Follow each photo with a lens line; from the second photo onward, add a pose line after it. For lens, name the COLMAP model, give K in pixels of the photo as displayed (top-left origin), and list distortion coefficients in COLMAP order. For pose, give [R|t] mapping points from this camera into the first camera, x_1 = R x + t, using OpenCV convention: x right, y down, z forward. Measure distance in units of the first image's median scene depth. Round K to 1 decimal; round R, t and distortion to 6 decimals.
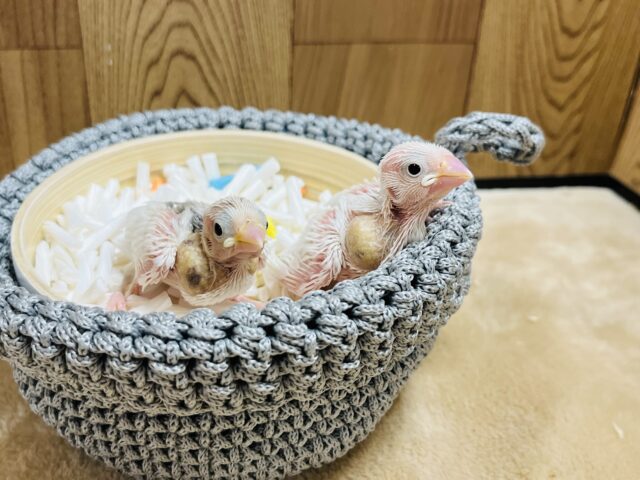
lens RADIAL K [[772.1, 0, 350.4], [0, 772.1, 240.2], [0, 0, 1]] dist [-0.002198, 0.000000]
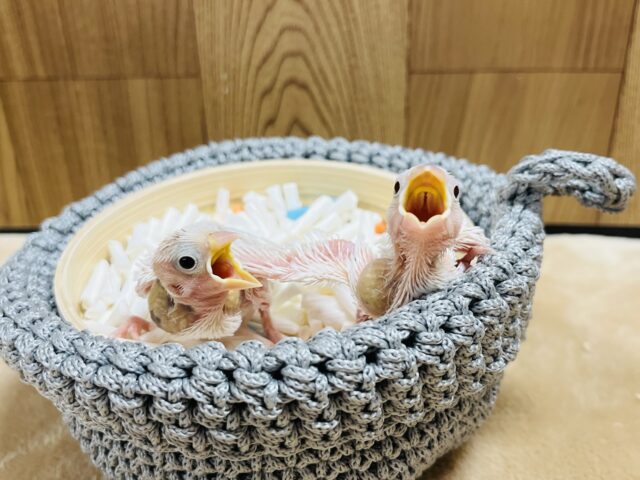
lens RADIAL K [[772.1, 0, 320.9], [0, 772.1, 239.3], [0, 0, 1]] dist [-0.002198, 0.000000]
pose [[0.941546, 0.068336, -0.329880, 0.238527], [-0.081923, 0.996261, -0.027447, -0.023871], [0.326771, 0.052868, 0.943624, 0.123242]]
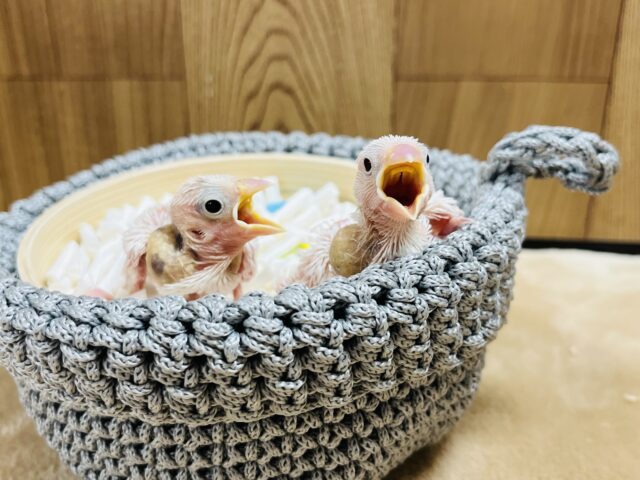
lens RADIAL K [[772.1, 0, 320.5], [0, 772.1, 239.2], [0, 0, 1]] dist [-0.002198, 0.000000]
pose [[0.941804, 0.062598, -0.330284, 0.259214], [-0.102952, 0.989009, -0.106124, 0.078433], [0.320010, 0.133952, 0.937897, 0.173139]]
